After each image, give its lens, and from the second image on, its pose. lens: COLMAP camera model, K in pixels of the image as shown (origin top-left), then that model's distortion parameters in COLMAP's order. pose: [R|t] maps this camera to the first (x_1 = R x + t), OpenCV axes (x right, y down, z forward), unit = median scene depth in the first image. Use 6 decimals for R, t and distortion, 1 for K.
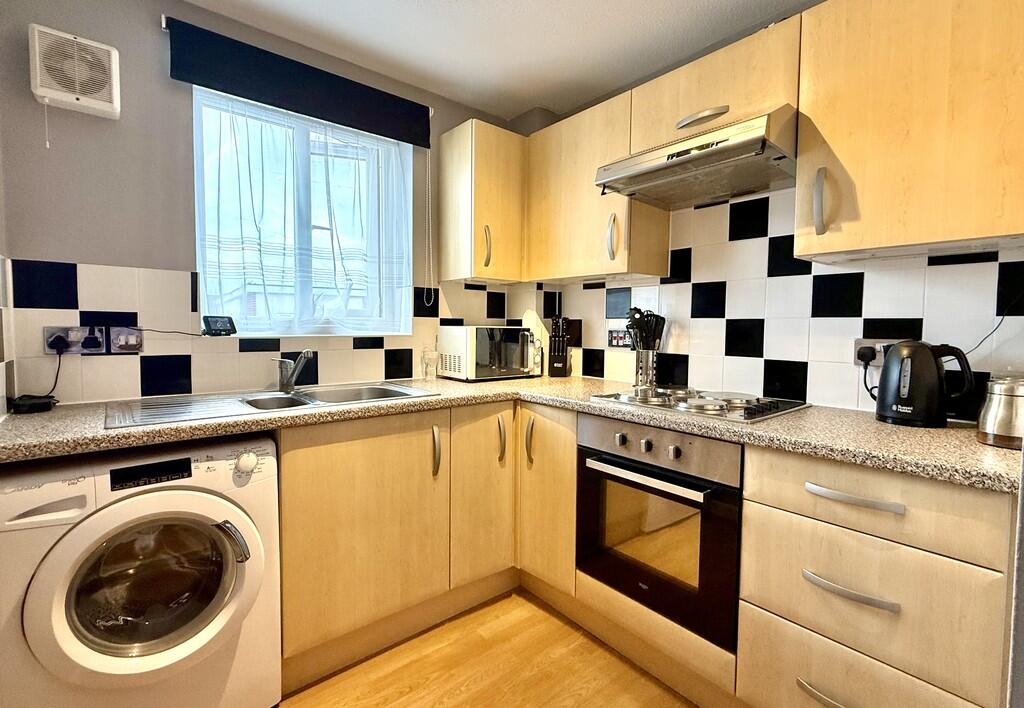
lens RADIAL K [[477.9, 0, 512.0], [0, 477.9, 354.0], [0, 0, 1]] dist [-0.001383, 0.000119]
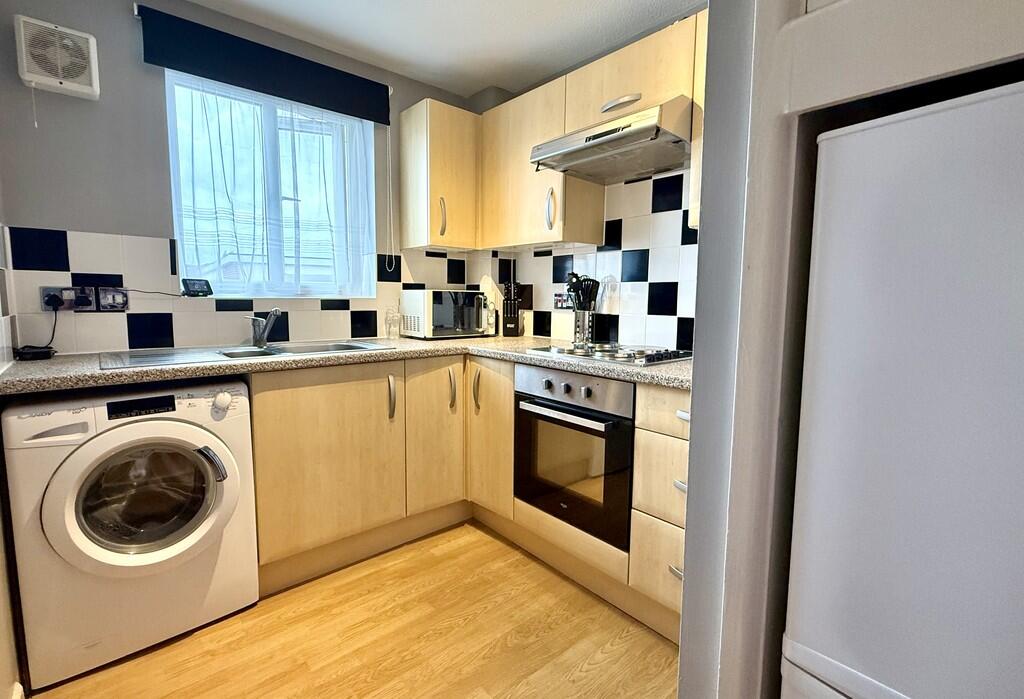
lens RADIAL K [[476.8, 0, 512.0], [0, 476.8, 349.5], [0, 0, 1]] dist [0.000047, -0.000876]
pose [[0.999727, -0.002021, 0.023294, 0.105071], [0.000834, 0.998705, 0.050864, 0.031141], [-0.023367, -0.050831, 0.998434, -0.148844]]
